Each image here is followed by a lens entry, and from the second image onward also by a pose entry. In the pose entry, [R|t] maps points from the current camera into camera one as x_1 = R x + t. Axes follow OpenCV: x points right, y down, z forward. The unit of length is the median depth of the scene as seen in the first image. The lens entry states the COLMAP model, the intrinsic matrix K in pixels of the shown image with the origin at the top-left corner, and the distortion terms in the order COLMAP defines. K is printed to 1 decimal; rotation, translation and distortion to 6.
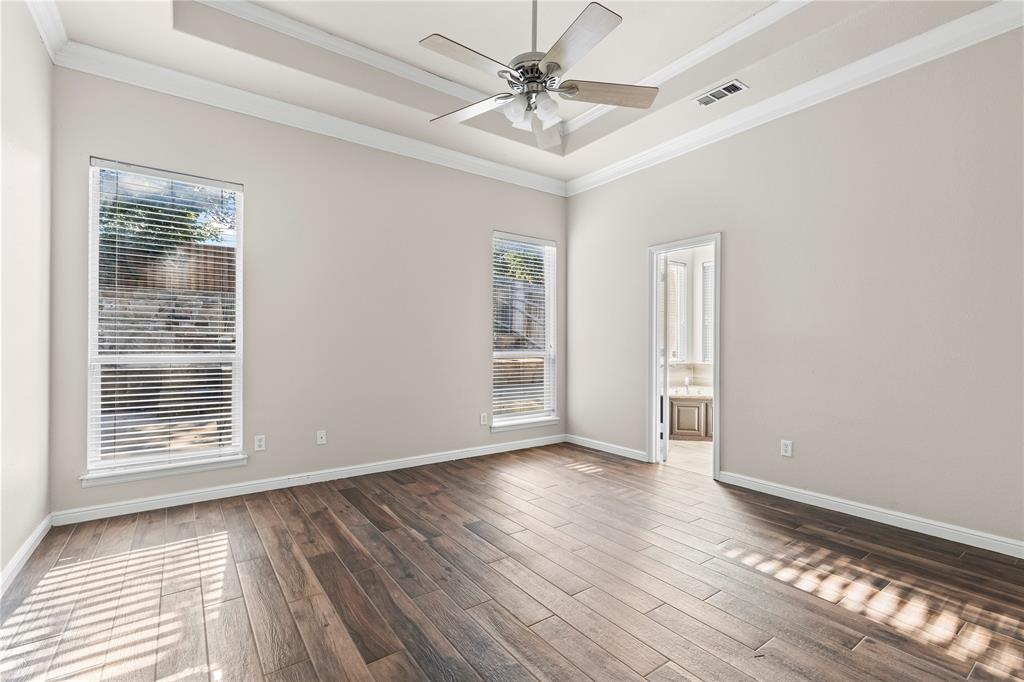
lens RADIAL K [[462.9, 0, 520.0], [0, 462.9, 342.4], [0, 0, 1]] dist [0.009040, -0.000379]
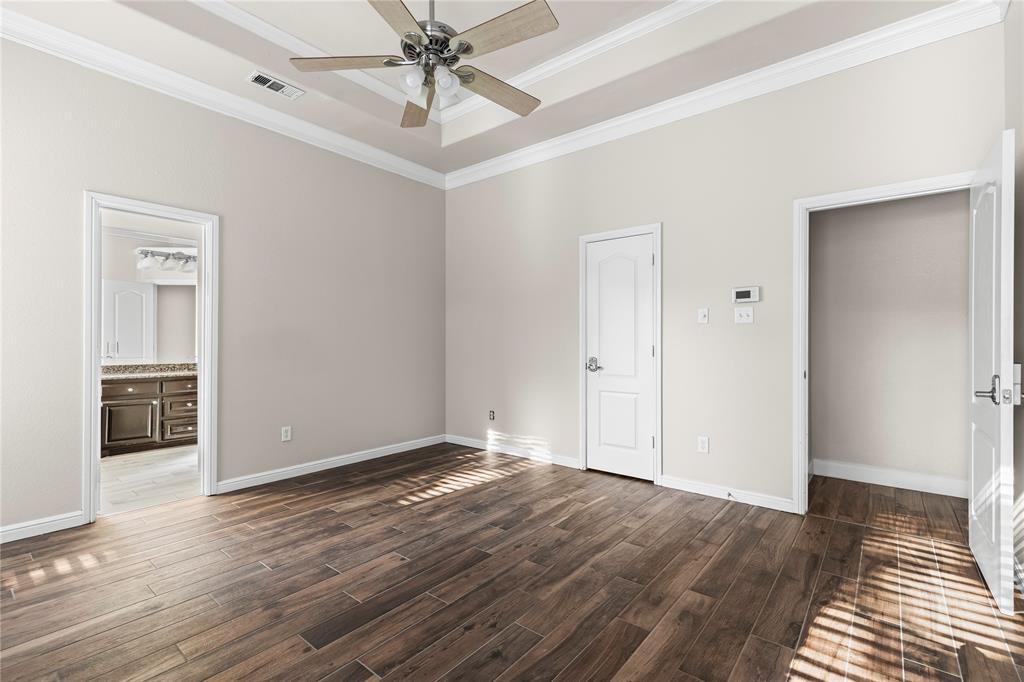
lens RADIAL K [[462.9, 0, 491.1], [0, 462.9, 340.8], [0, 0, 1]] dist [0.009040, -0.000379]
pose [[-0.225838, -0.003161, 0.974160, -0.873832], [-0.007278, 0.999972, 0.001558, -0.004273], [-0.974138, -0.006738, -0.225855, 1.069171]]
